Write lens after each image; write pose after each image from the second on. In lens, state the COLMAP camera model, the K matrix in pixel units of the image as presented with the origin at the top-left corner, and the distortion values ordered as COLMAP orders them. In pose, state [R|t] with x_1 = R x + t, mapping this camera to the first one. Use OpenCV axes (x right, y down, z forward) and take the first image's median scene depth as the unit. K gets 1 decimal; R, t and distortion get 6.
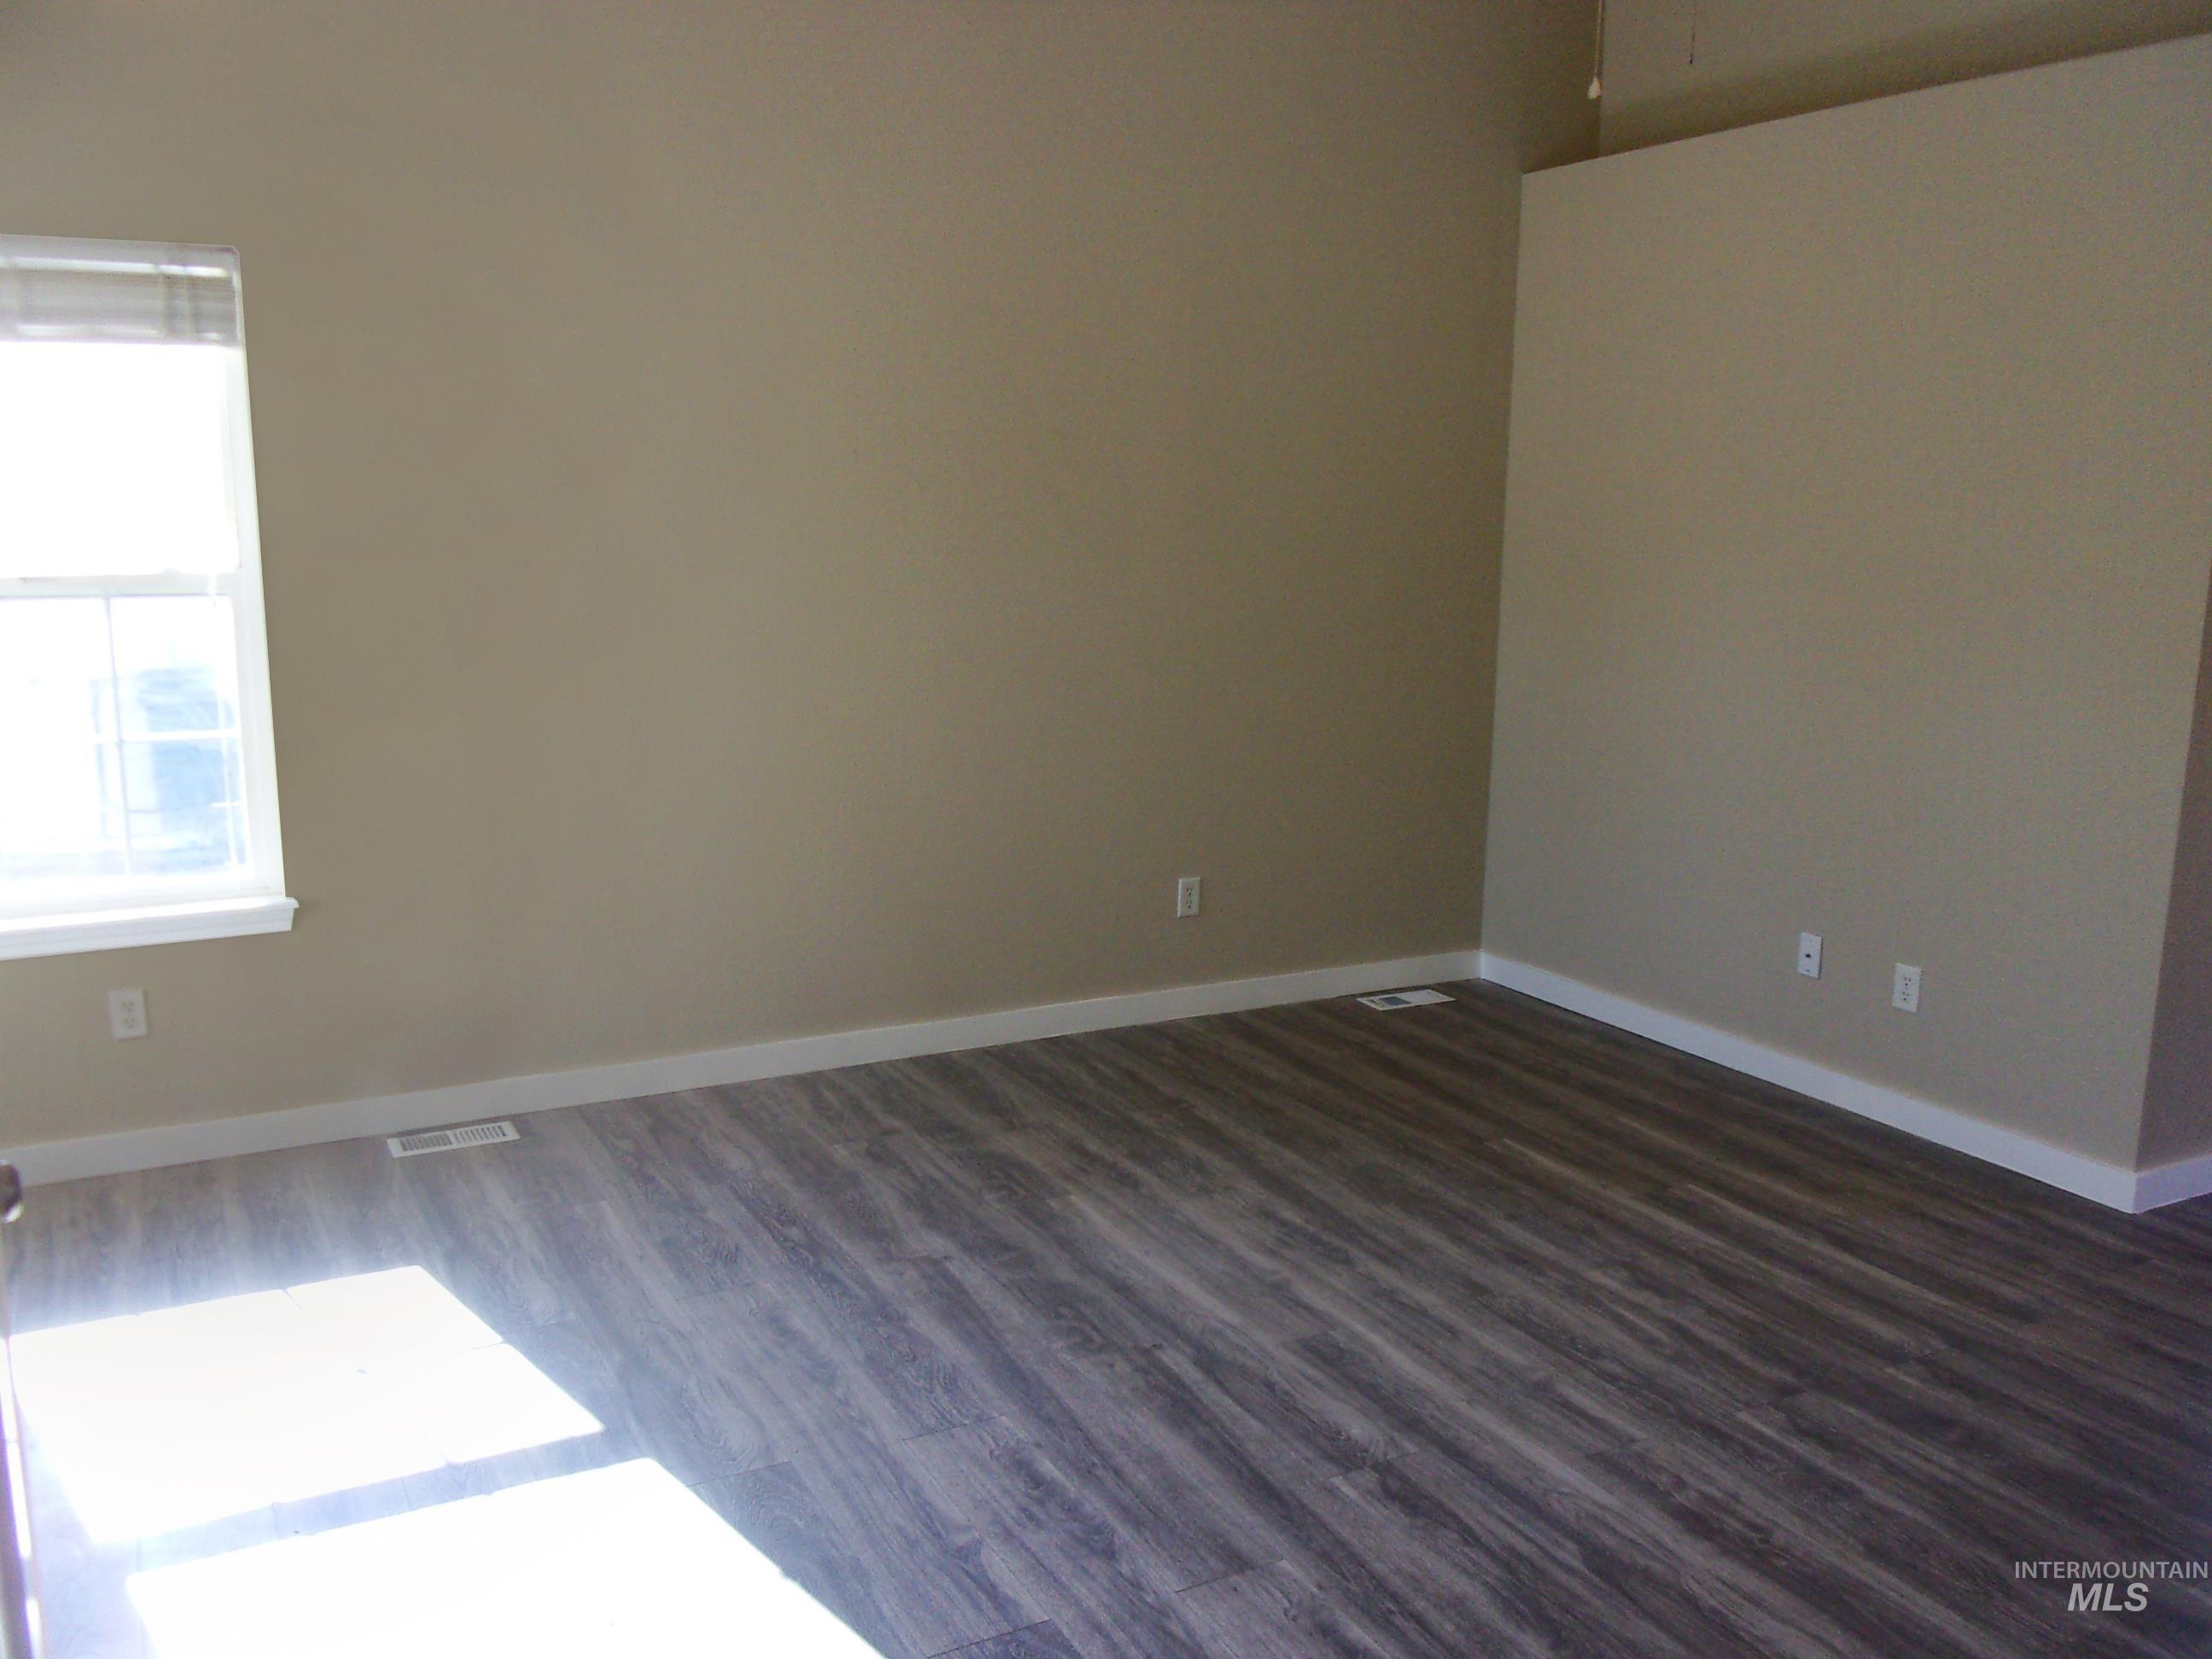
lens RADIAL K [[1869.3, 0, 1119.6], [0, 1869.3, 834.0], [0, 0, 1]] dist [0.007922, -0.000189]
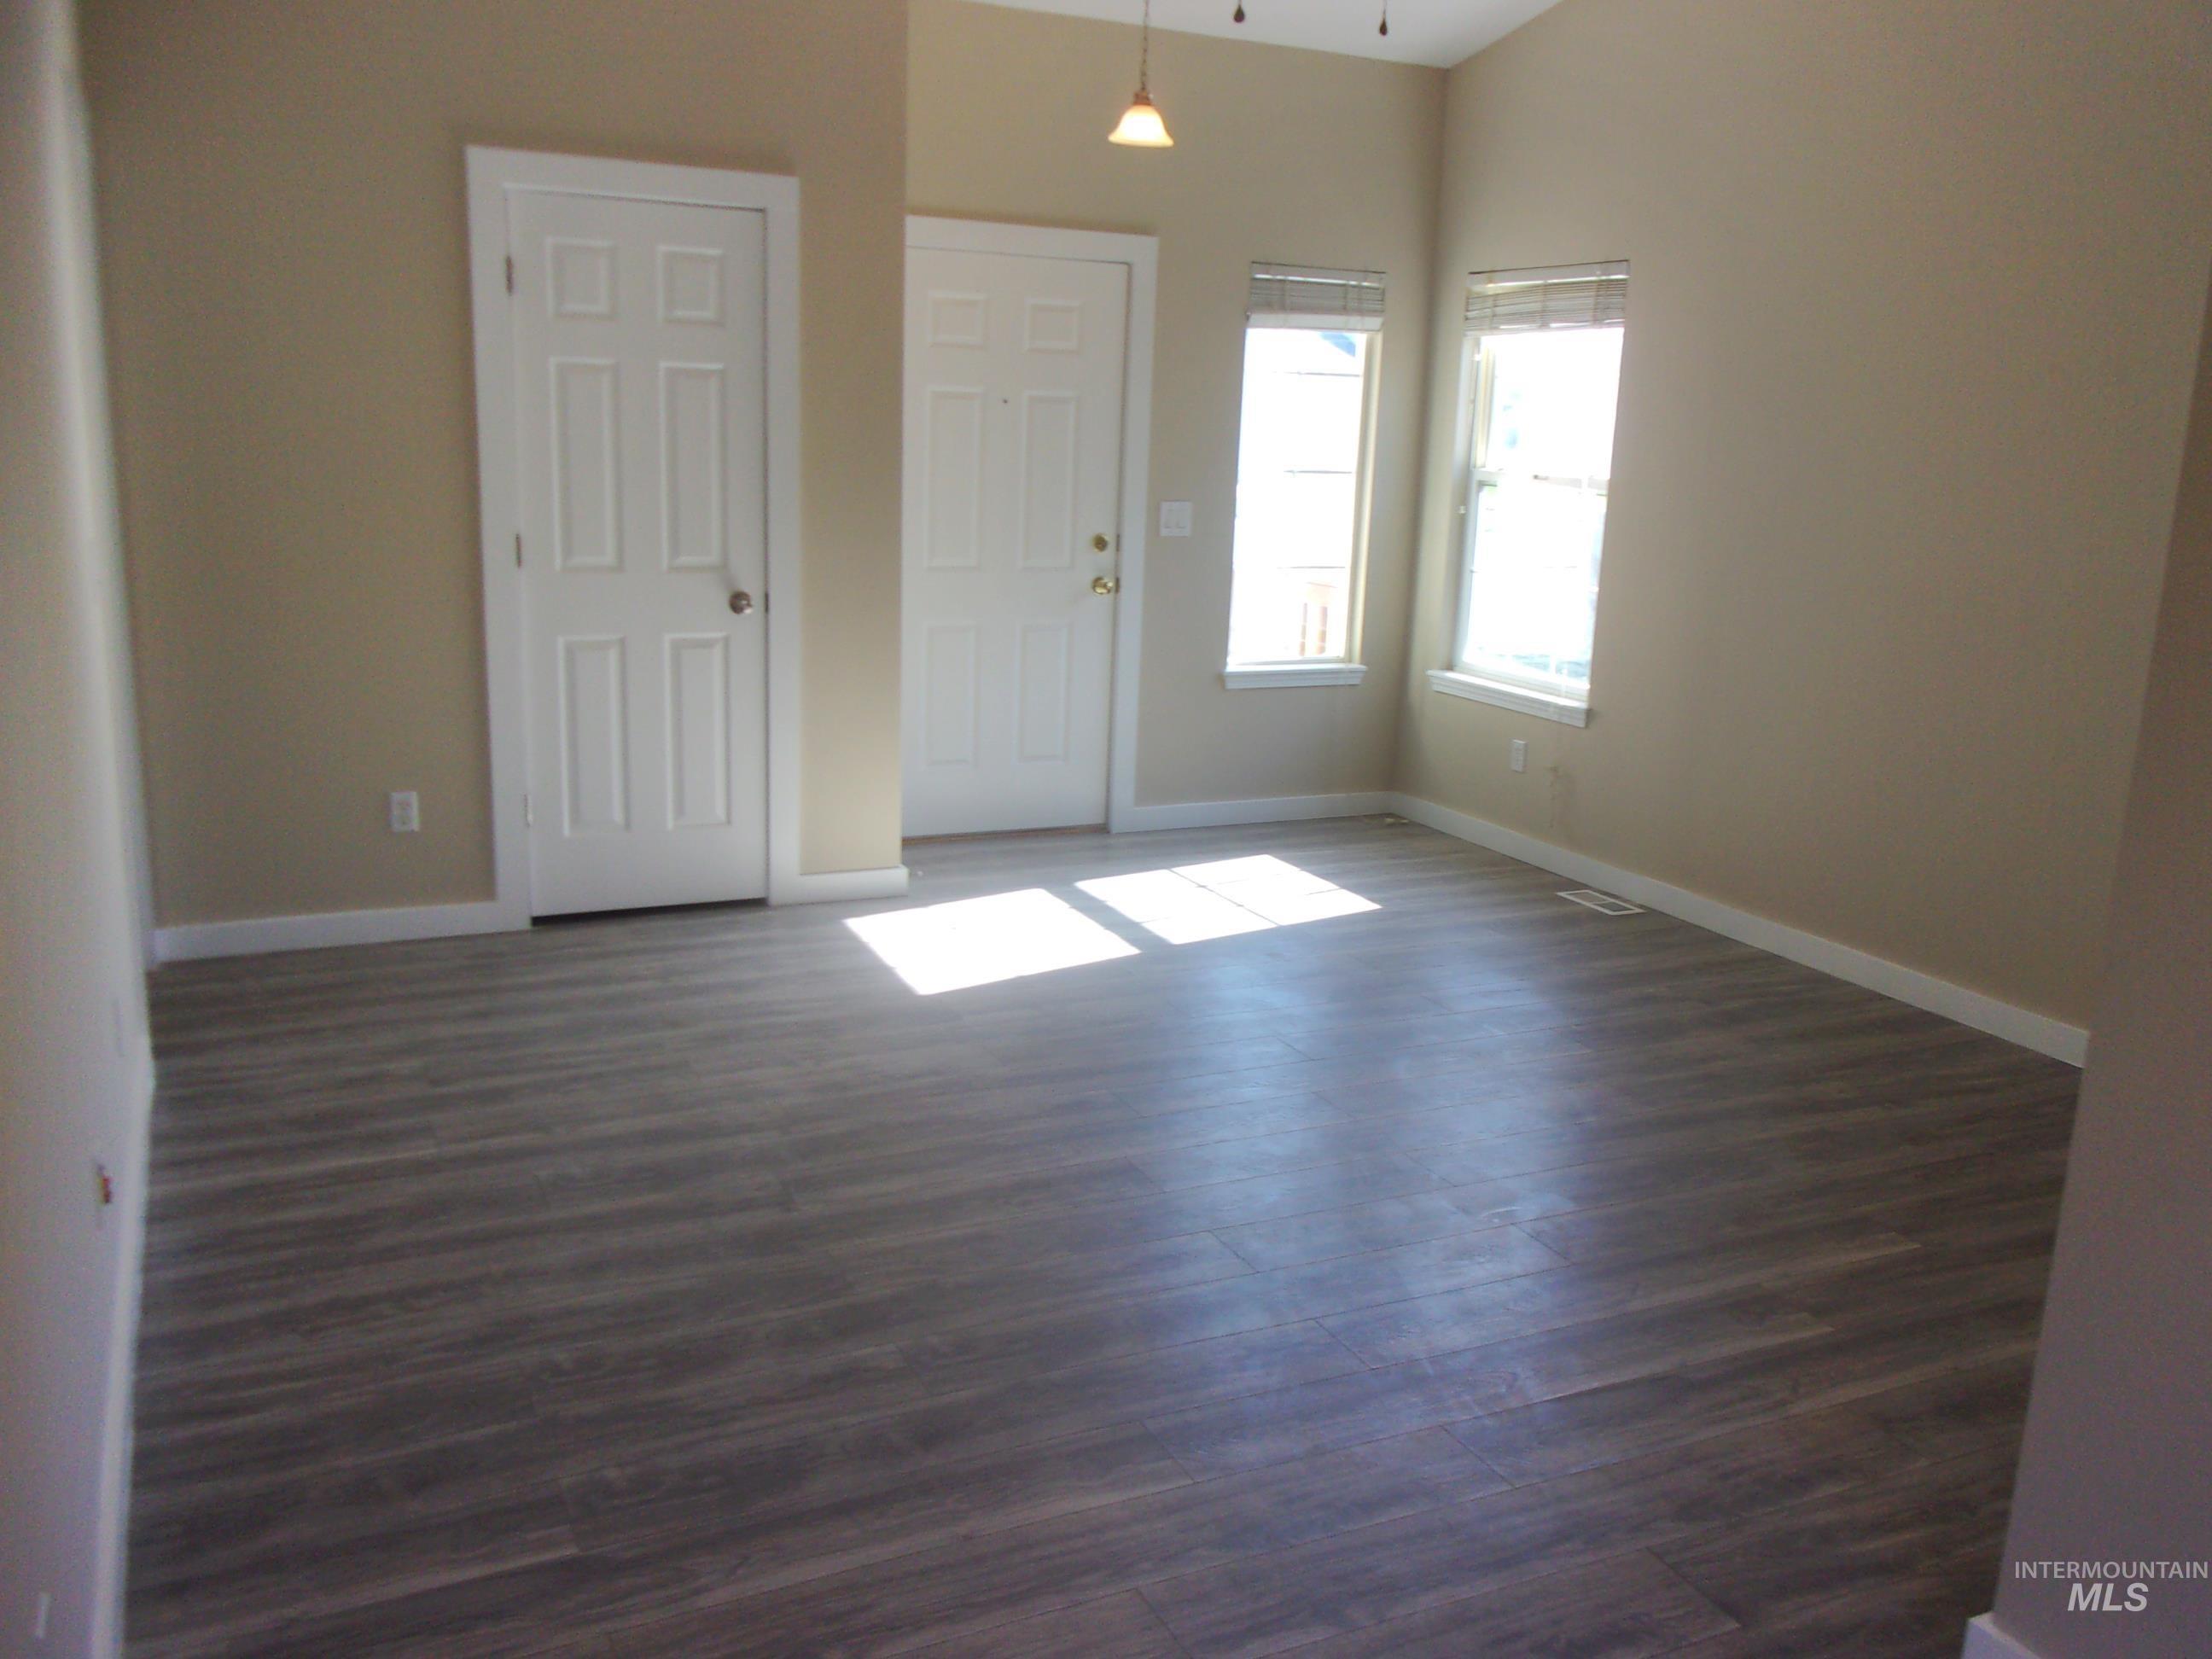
lens RADIAL K [[1831.1, 0, 1106.0], [0, 1831.1, 829.5], [0, 0, 1]] dist [-0.023427, 0.000736]
pose [[-0.043636, 0.211412, -0.976422, 0.984641], [-0.225311, 0.950092, 0.215780, -0.097095], [0.973309, 0.229414, 0.006175, 0.654498]]
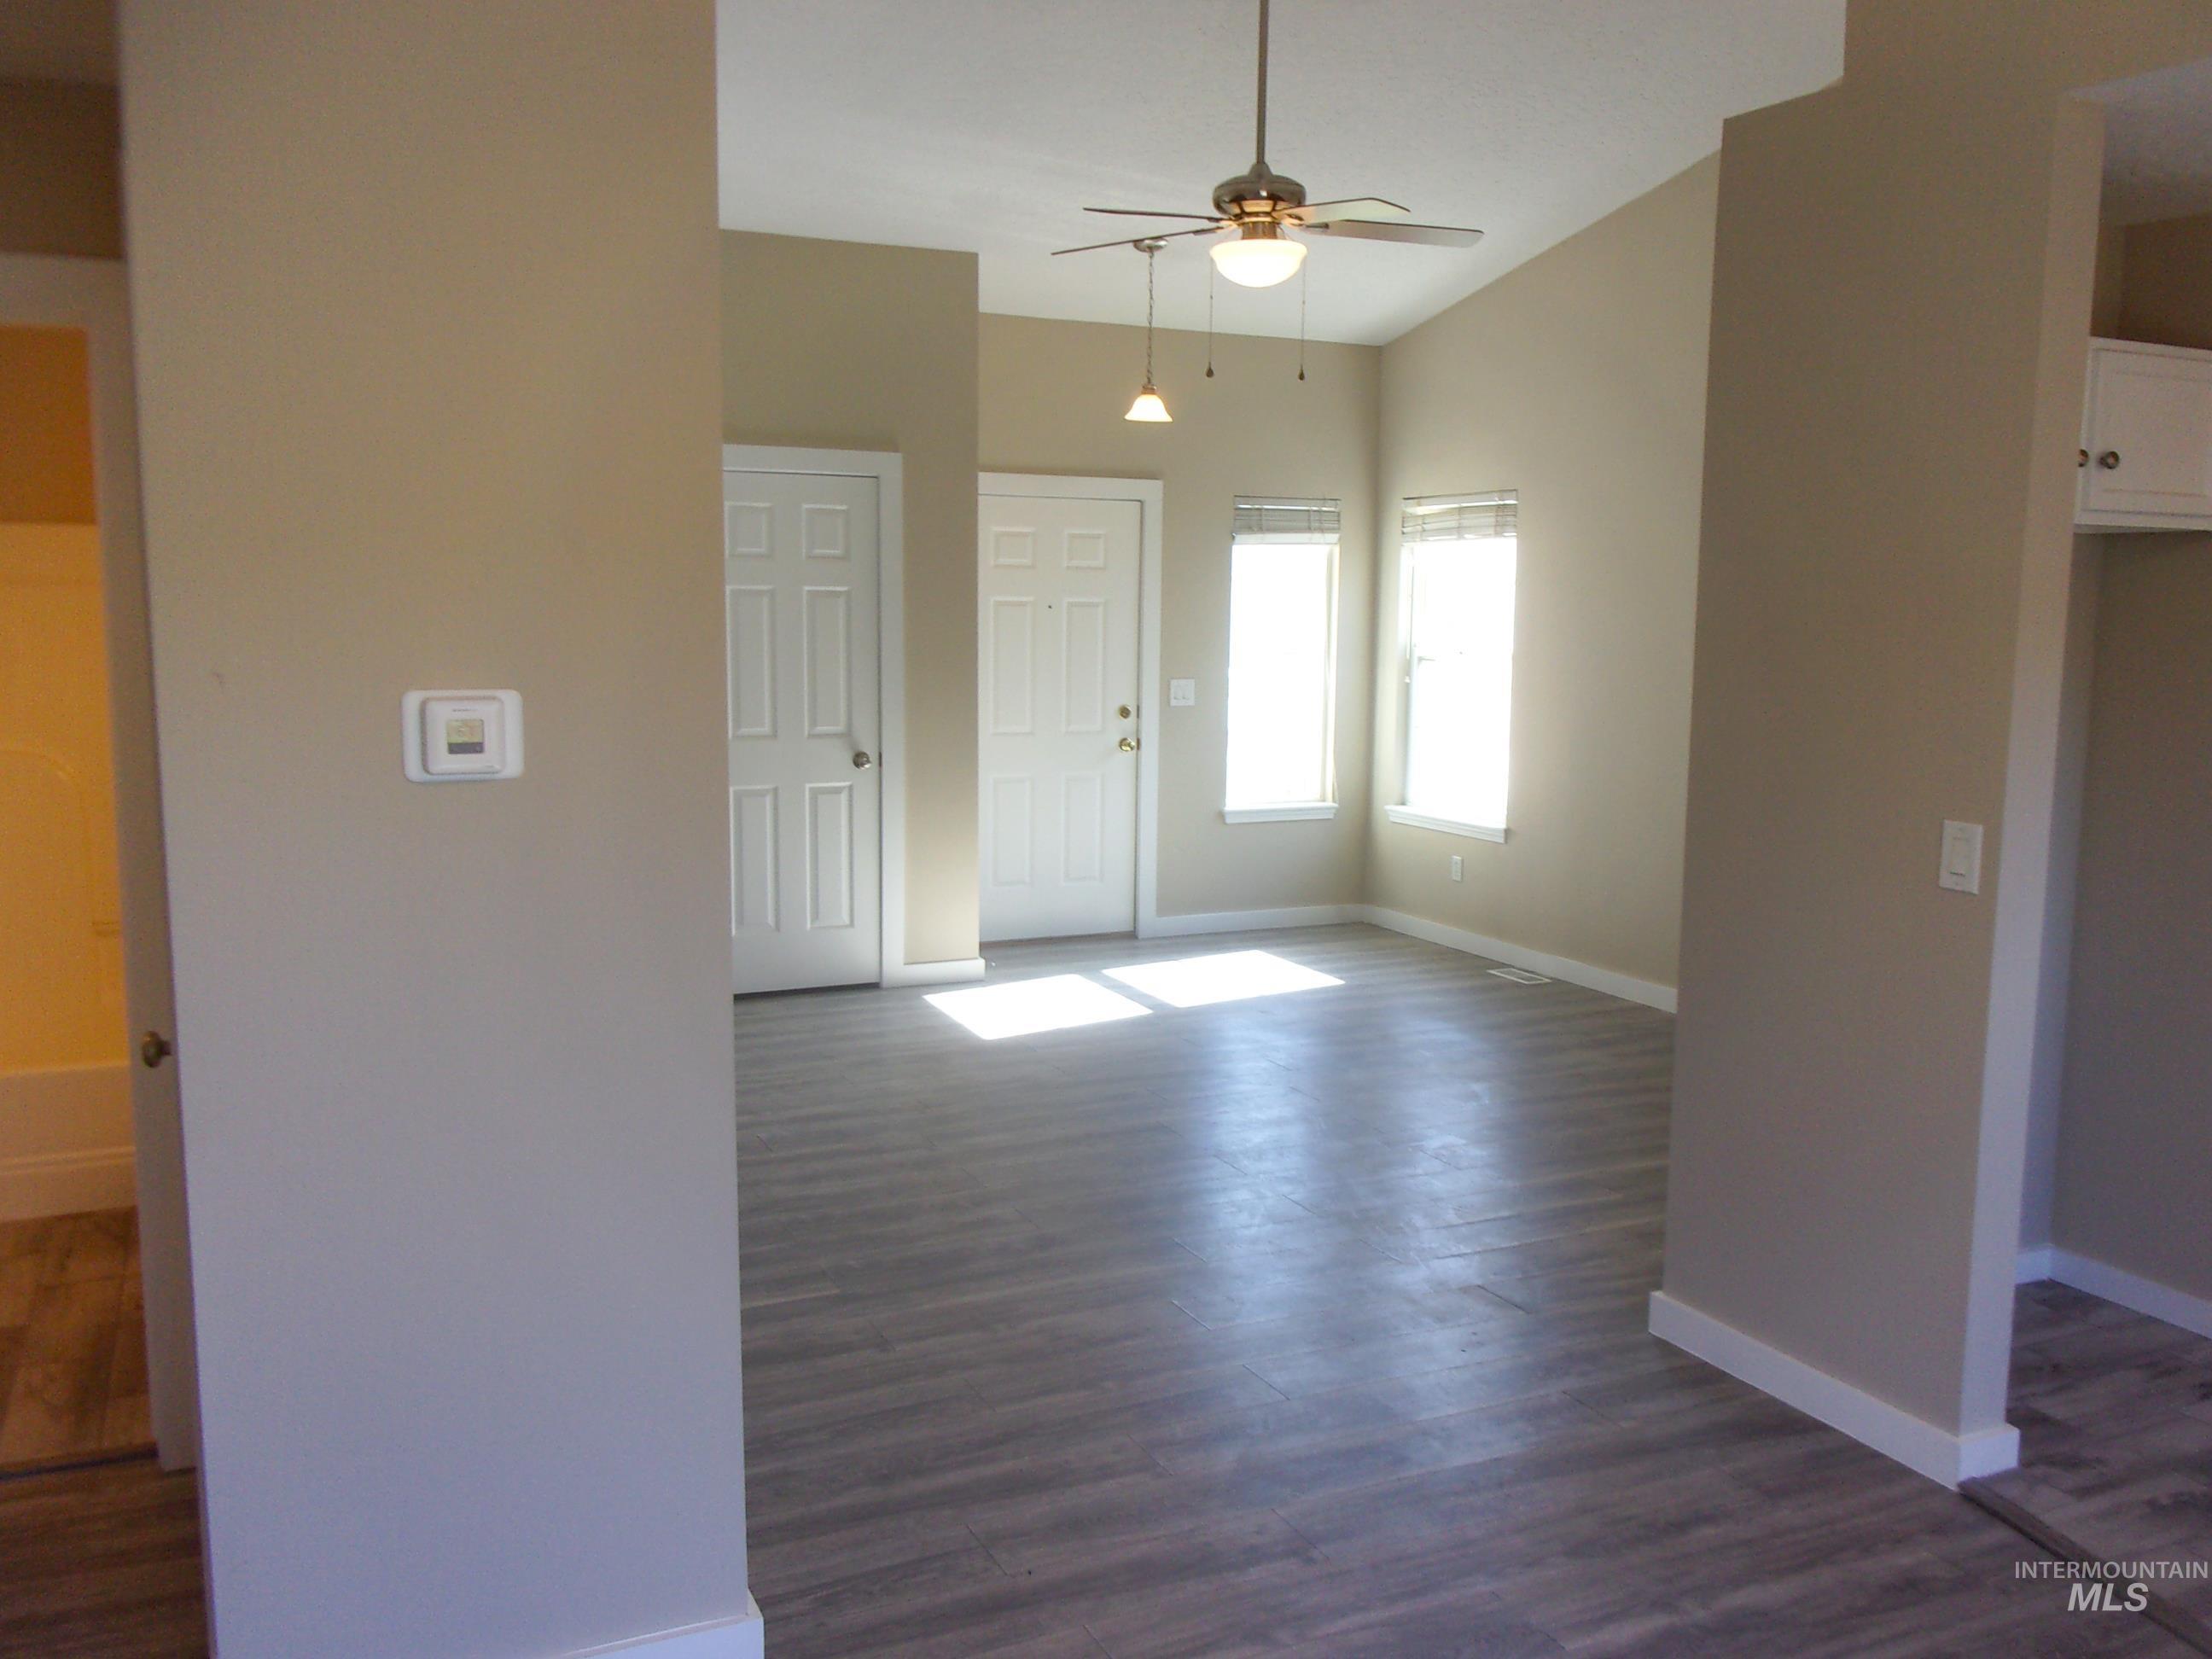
lens RADIAL K [[1831.1, 0, 1106.0], [0, 1831.1, 829.5], [0, 0, 1]] dist [-0.023427, 0.000736]
pose [[-0.049761, 0.113483, -0.992293, 1.404418], [-0.199647, 0.972342, 0.121213, -0.105585], [0.978604, 0.204140, -0.025728, 0.661313]]
